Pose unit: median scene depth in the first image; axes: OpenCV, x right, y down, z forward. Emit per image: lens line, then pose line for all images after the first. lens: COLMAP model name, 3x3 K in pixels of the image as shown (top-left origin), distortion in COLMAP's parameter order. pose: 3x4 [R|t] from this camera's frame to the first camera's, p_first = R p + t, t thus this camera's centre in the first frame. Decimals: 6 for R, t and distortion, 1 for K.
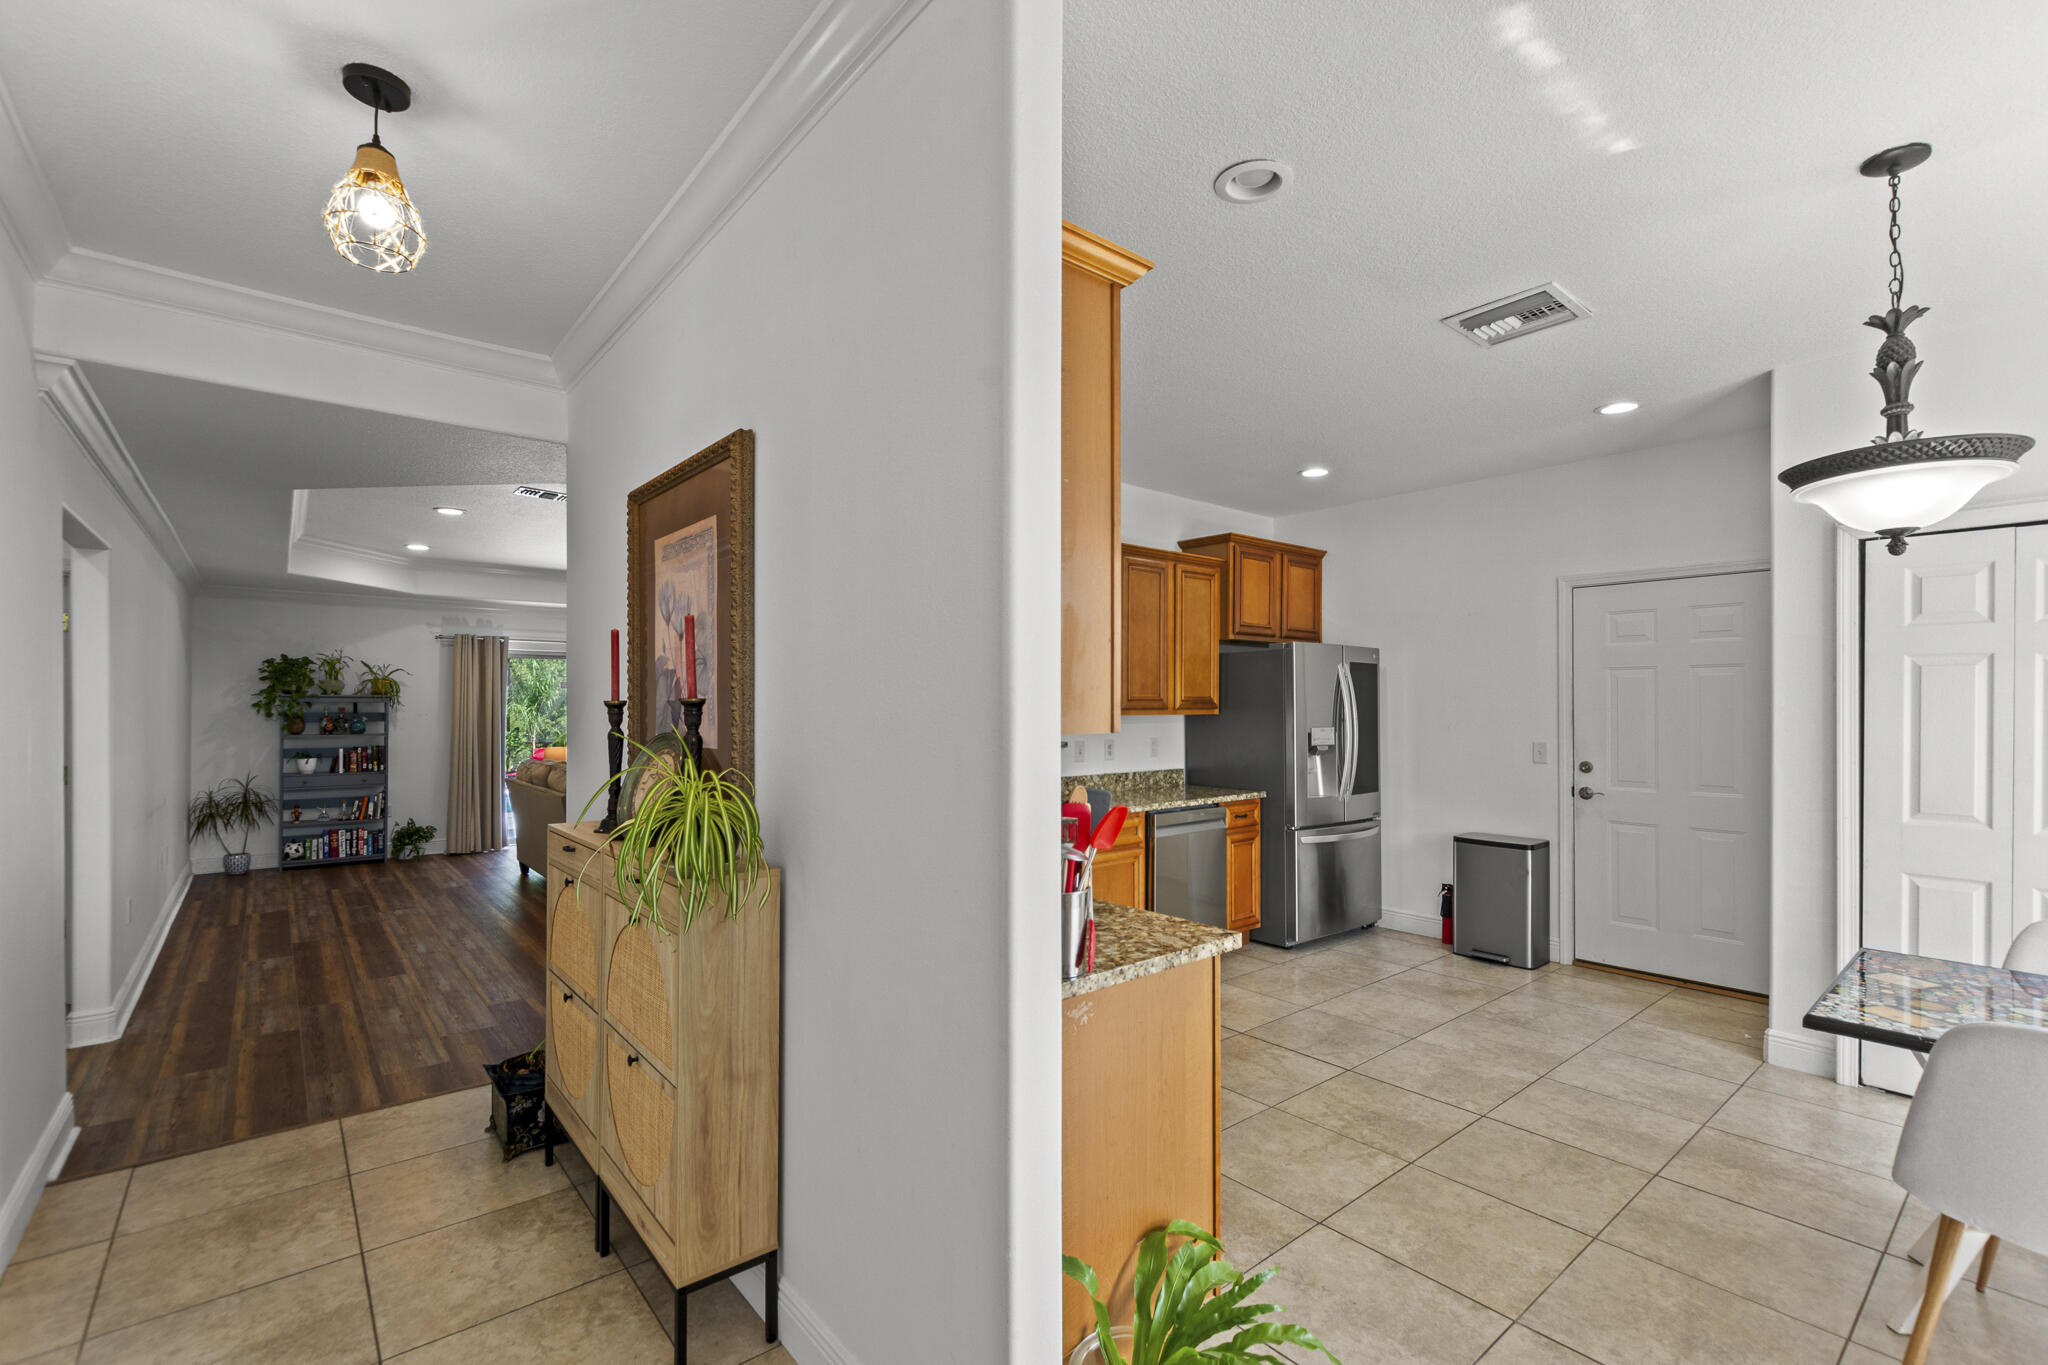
lens RADIAL K [[891.7, 0, 1017.2], [0, 891.7, 694.0], [0, 0, 1]] dist [0.000305, 0.000056]
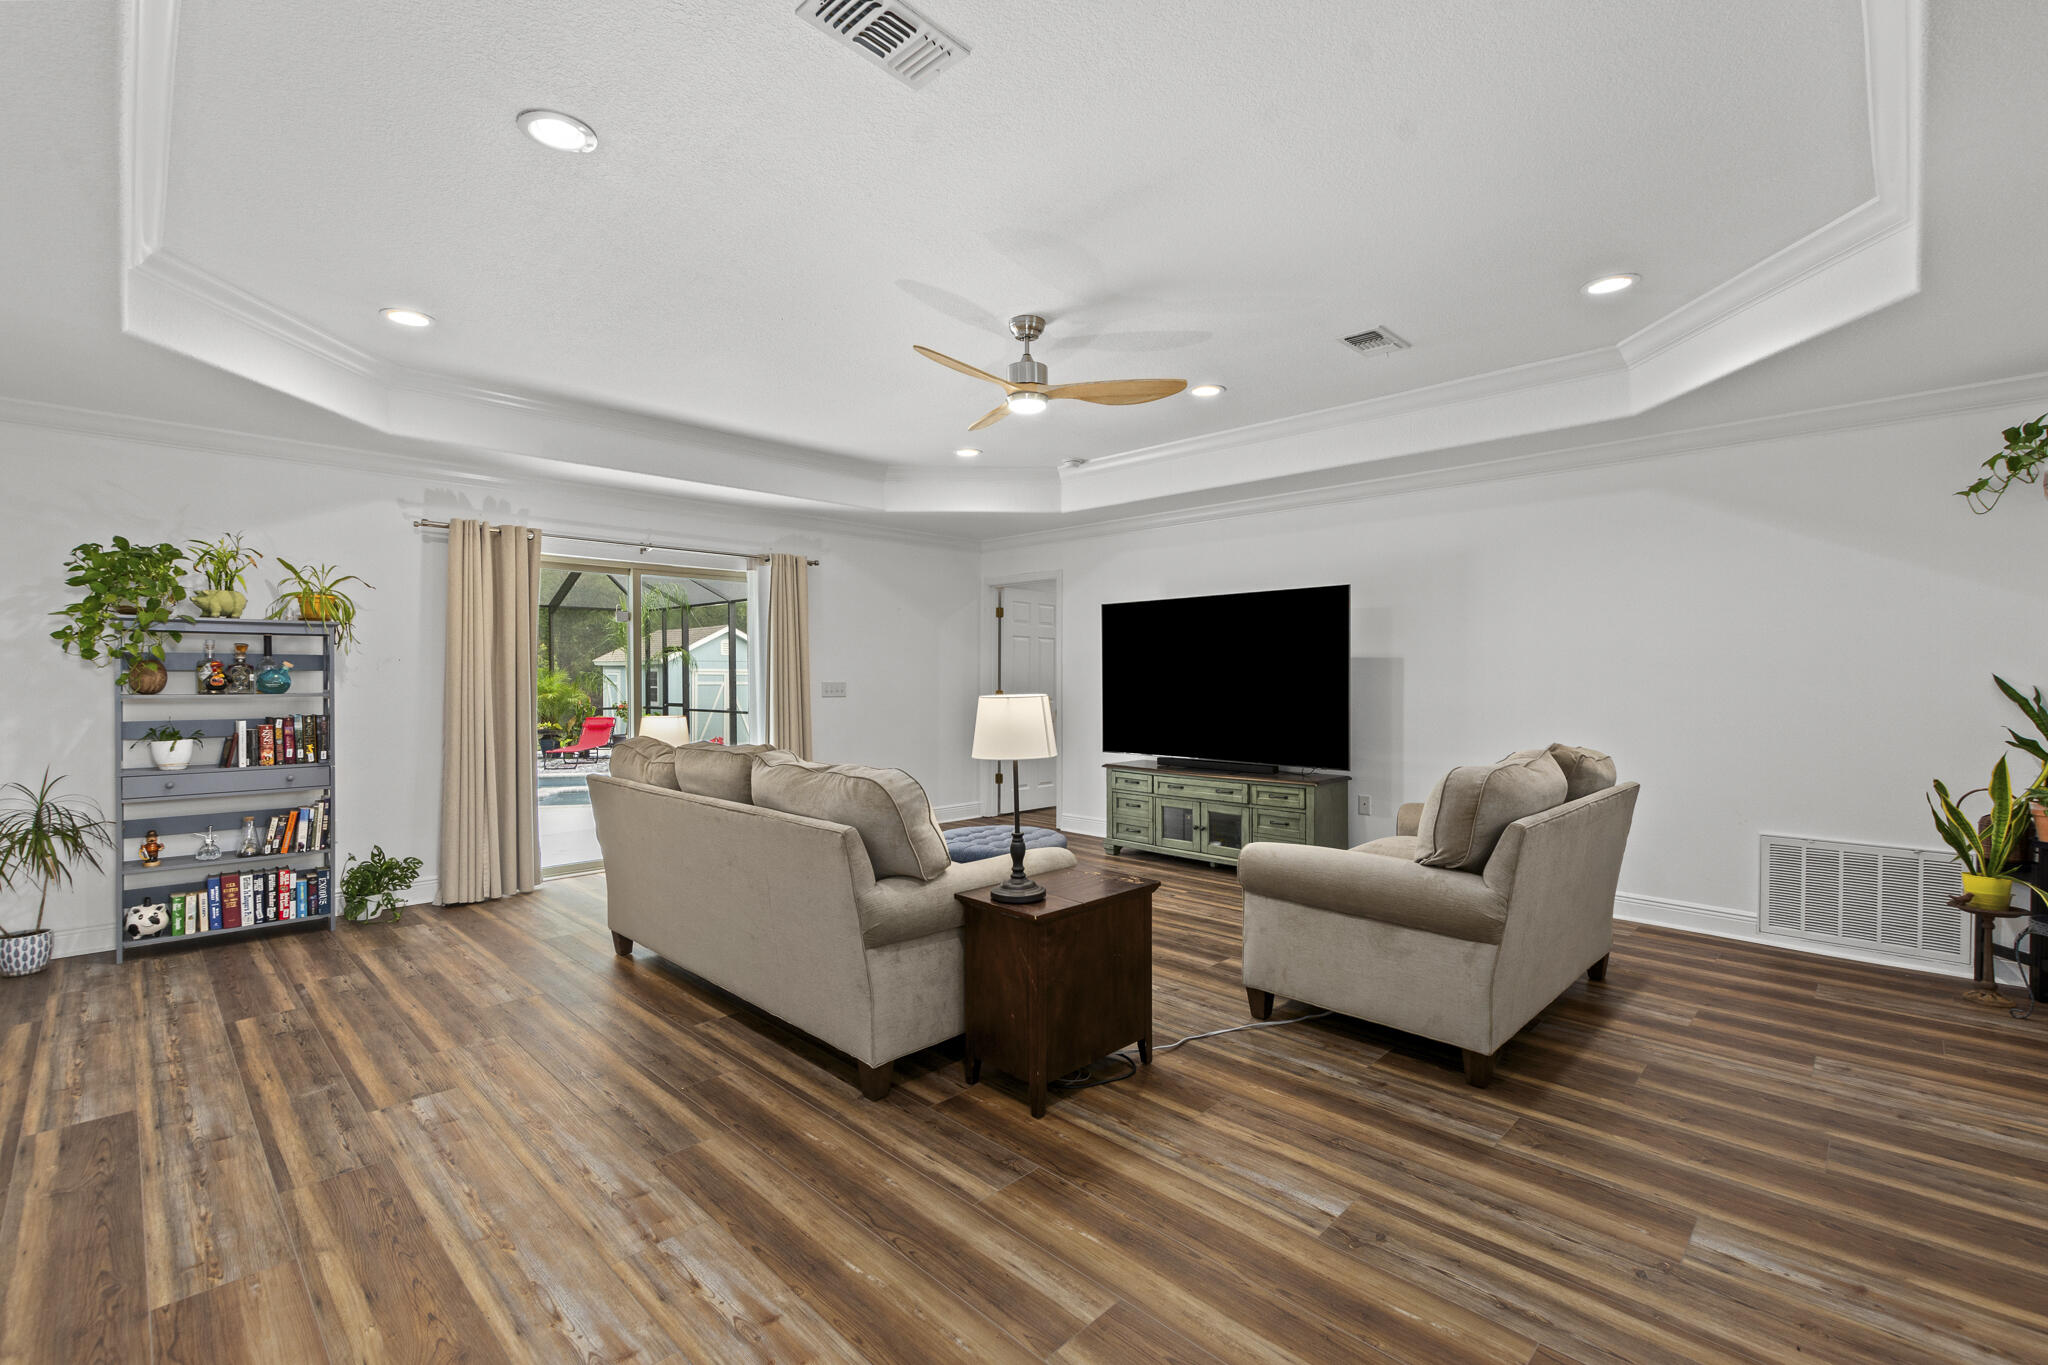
lens RADIAL K [[891.7, 0, 1029.9], [0, 891.7, 679.0], [0, 0, 1]] dist [0.000305, 0.000056]
pose [[0.994832, 0.001696, 0.101524, -0.348551], [-0.003821, 0.999778, 0.020735, 0.023746], [-0.101466, -0.021016, 0.994617, 0.428897]]
